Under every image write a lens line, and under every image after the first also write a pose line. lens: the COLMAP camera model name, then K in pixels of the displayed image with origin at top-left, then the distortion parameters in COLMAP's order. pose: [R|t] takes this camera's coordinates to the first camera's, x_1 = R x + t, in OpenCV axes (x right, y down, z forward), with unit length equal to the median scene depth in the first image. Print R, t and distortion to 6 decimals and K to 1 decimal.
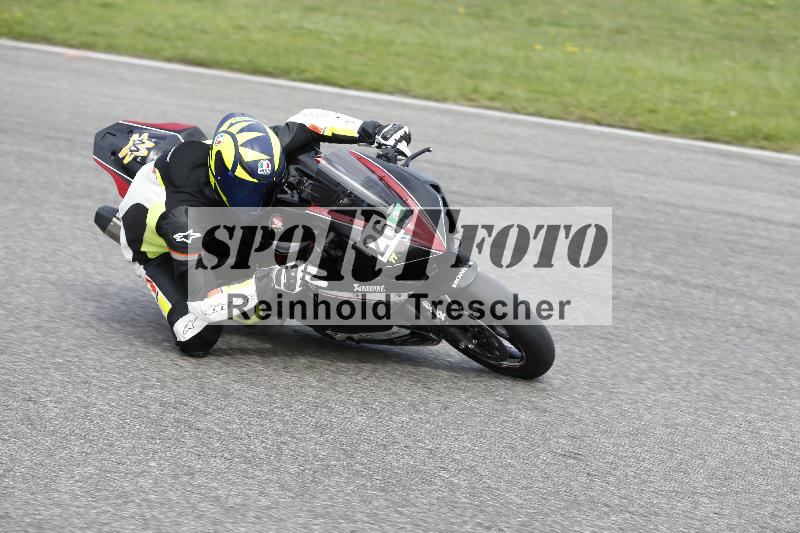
lens RADIAL K [[4477.4, 0, 400.0], [0, 4477.4, 266.5], [0, 0, 1]] dist [-0.329334, 182.361117]
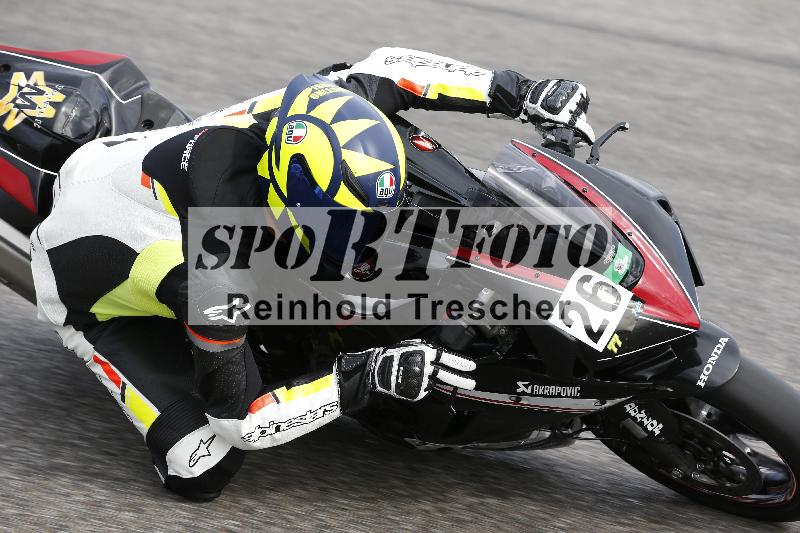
lens RADIAL K [[4477.4, 0, 400.0], [0, 4477.4, 266.5], [0, 0, 1]] dist [-0.329334, 182.361117]
pose [[0.963588, -0.032322, 0.265432, -0.168943], [0.000162, 0.992738, 0.120297, -0.075831], [-0.267393, -0.115874, 0.956595, 0.469486]]
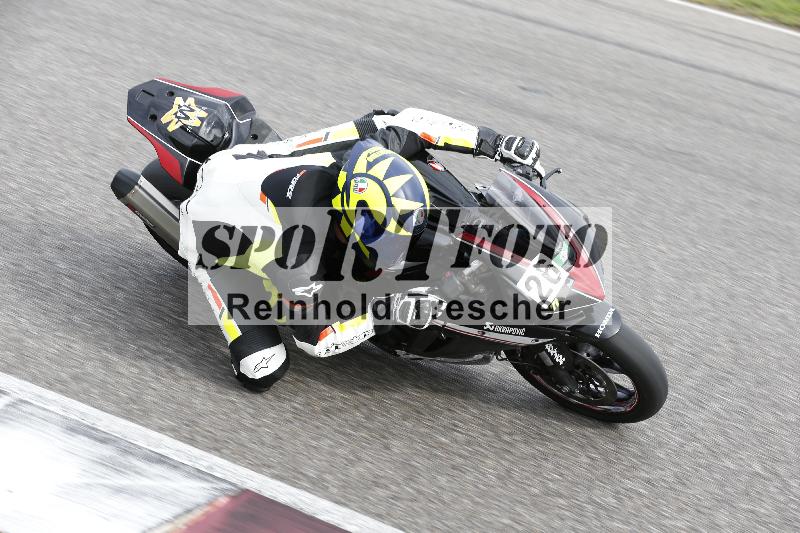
lens RADIAL K [[2141.7, 0, 400.0], [0, 2141.7, 266.5], [0, 0, 1]] dist [0.148730, 0.558725]
pose [[0.926607, 0.073033, 0.368870, -0.179581], [-0.120995, 0.986696, 0.108585, -0.049819], [-0.356033, -0.145247, 0.923116, 0.611286]]
